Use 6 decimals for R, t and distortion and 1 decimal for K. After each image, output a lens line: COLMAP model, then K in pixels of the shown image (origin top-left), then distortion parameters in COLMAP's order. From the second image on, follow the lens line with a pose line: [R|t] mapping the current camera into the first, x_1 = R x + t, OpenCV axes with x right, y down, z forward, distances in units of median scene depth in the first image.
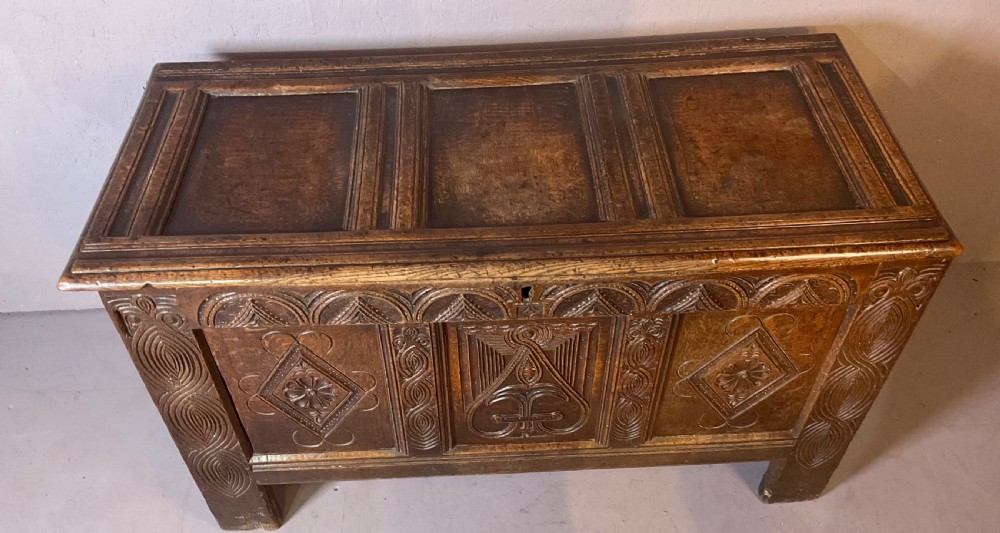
lens RADIAL K [[836.3, 0, 497.6], [0, 836.3, 310.8], [0, 0, 1]] dist [0.088962, -0.147647]
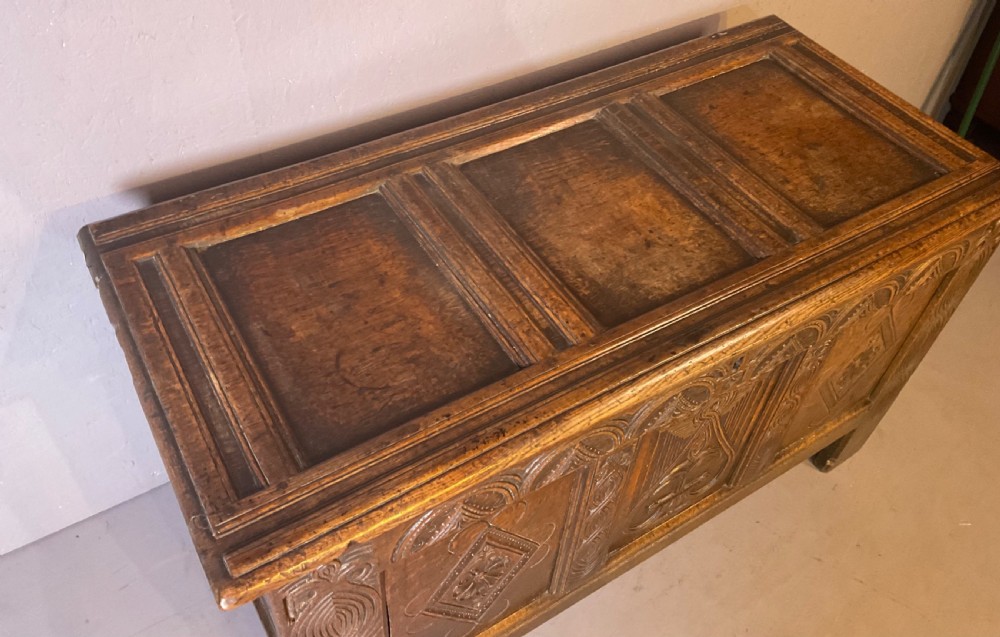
lens RADIAL K [[833.0, 0, 498.9], [0, 833.0, 255.8], [0, 0, 1]] dist [0.069656, -0.038721]
pose [[0.871206, -0.291881, 0.394723, -0.438604], [0.312351, 0.949878, 0.012994, -0.193350], [-0.378732, 0.111971, 0.918708, 0.254509]]
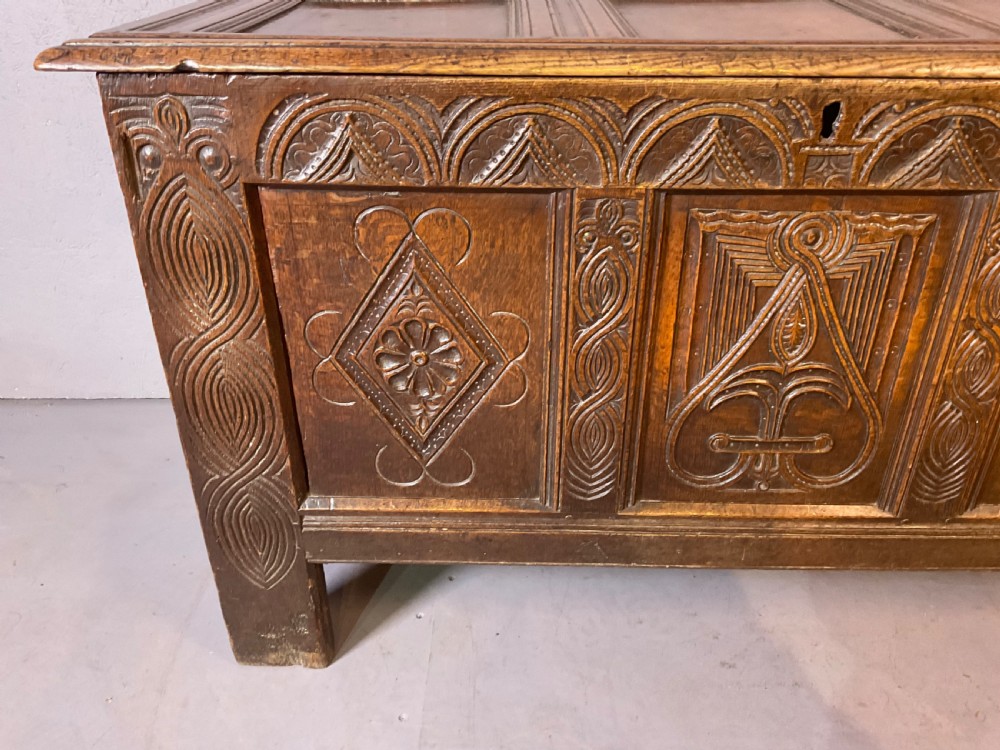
lens RADIAL K [[836.4, 0, 495.2], [0, 836.4, 371.0], [0, 0, 1]] dist [0.100048, -0.192006]
pose [[0.997819, 0.033748, -0.056737, -0.136791], [-0.049007, 0.954513, -0.294114, 0.285532], [0.044230, 0.296253, 0.954085, 0.444505]]
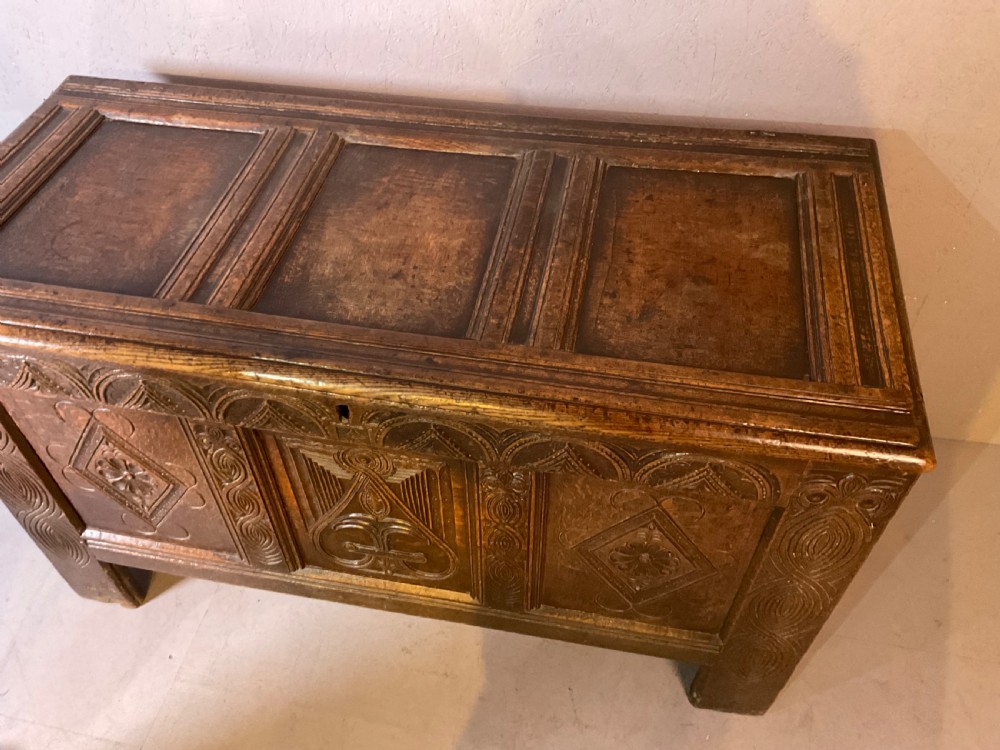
lens RADIAL K [[836.4, 0, 497.1], [0, 836.4, 372.9], [0, 0, 1]] dist [0.100048, -0.192006]
pose [[0.972593, 0.172873, -0.155491, 0.260724], [-0.171986, 0.984911, 0.019246, -0.087763], [0.156472, 0.008024, 0.987650, 0.219247]]
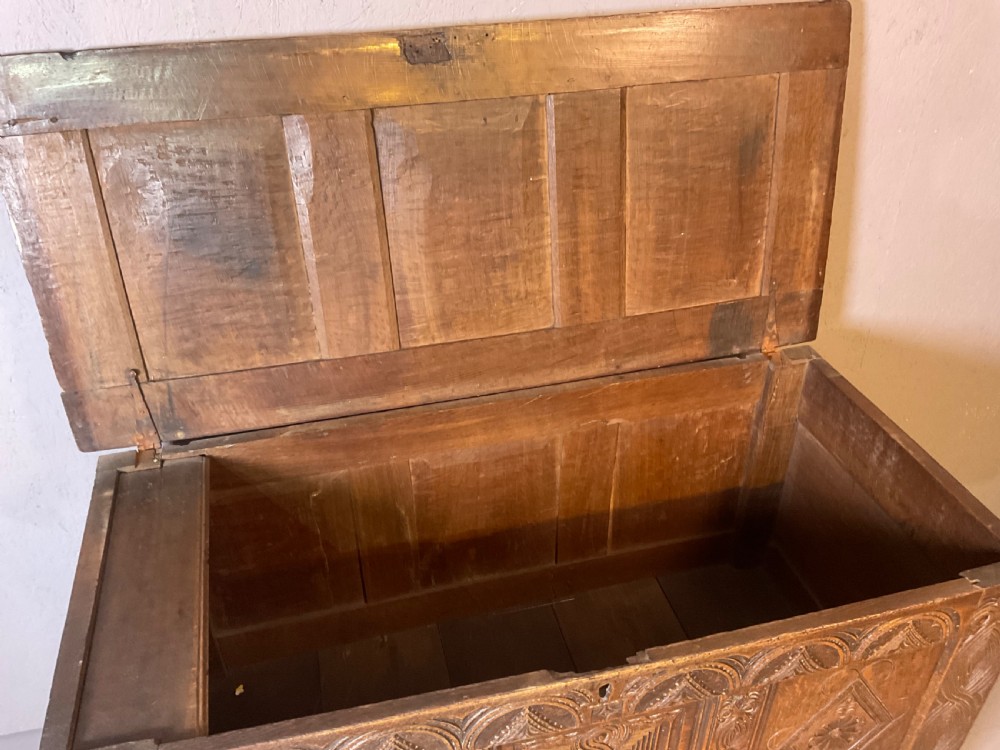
lens RADIAL K [[836.4, 0, 505.6], [0, 836.4, 376.1], [0, 0, 1]] dist [0.100048, -0.192006]
pose [[0.980145, -0.101573, 0.170292, -0.146740], [0.140865, 0.961120, -0.237499, -0.118170], [-0.139548, 0.256772, 0.956344, 0.150546]]
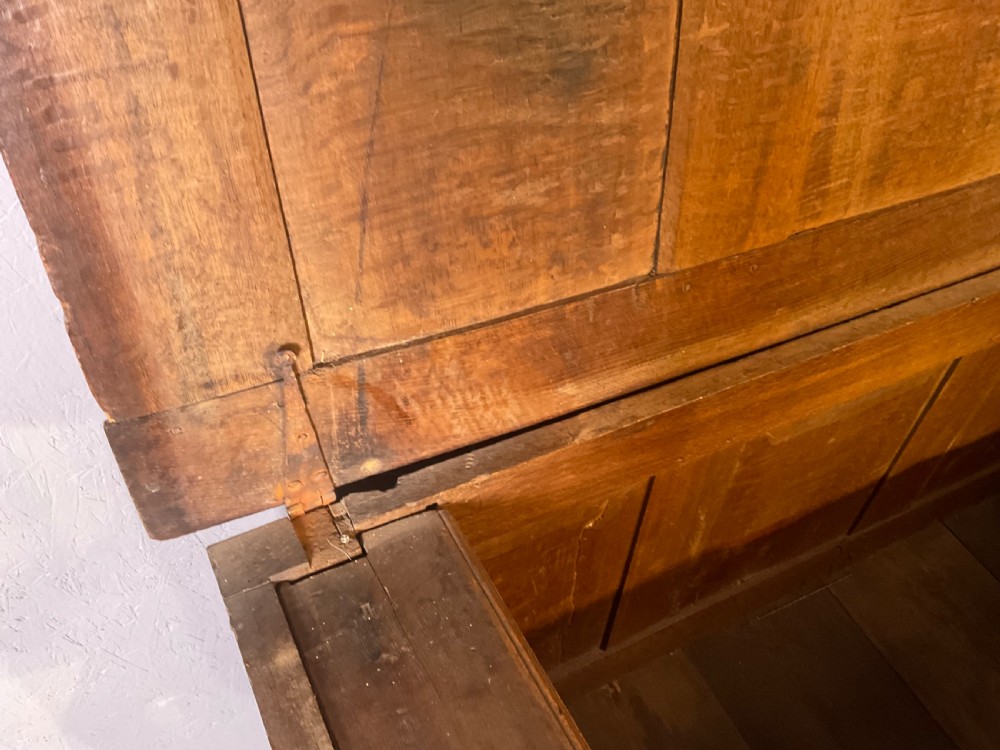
lens RADIAL K [[836.4, 0, 530.7], [0, 836.4, 374.0], [0, 0, 1]] dist [0.100048, -0.192006]
pose [[0.916089, -0.234891, 0.324972, -0.413944], [0.255999, 0.966400, -0.023140, -0.355533], [-0.308618, 0.104391, 0.945441, 0.710215]]
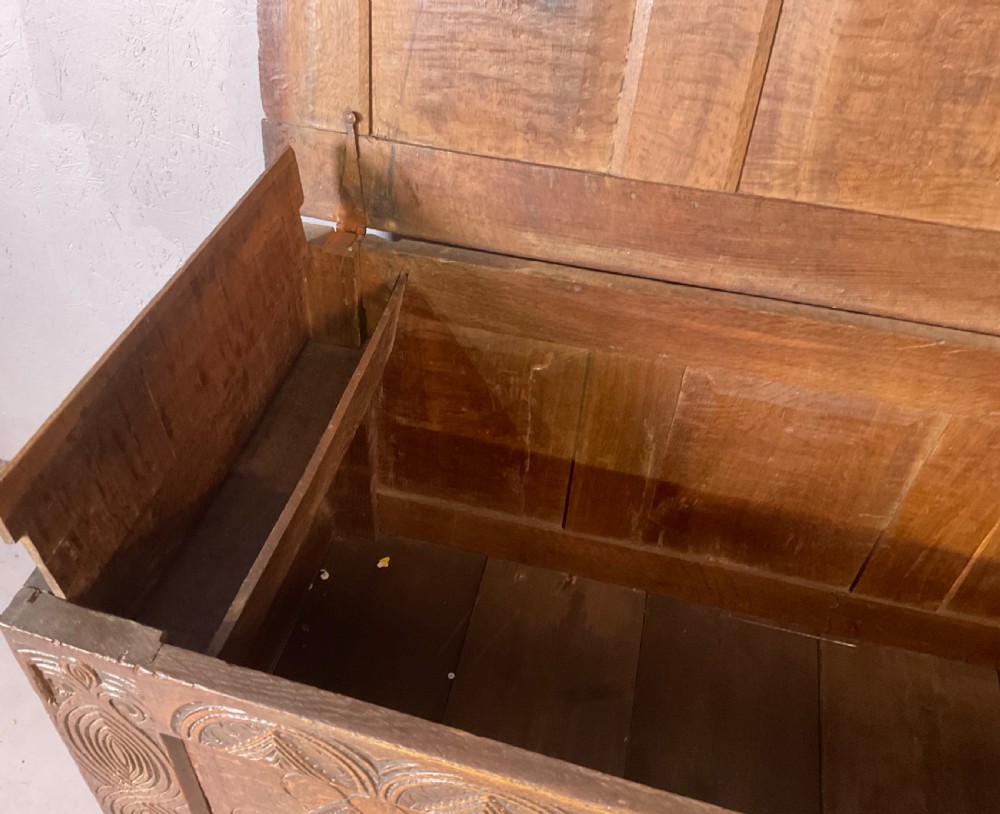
lens RADIAL K [[923.8, 0, 439.5], [0, 923.8, 408.1], [0, 0, 1]] dist [0.060129, -0.102839]
pose [[0.947948, 0.241840, -0.207140, -0.122543], [-0.254990, 0.966160, -0.038915, -0.172243], [0.190719, 0.089708, 0.977537, 0.428846]]
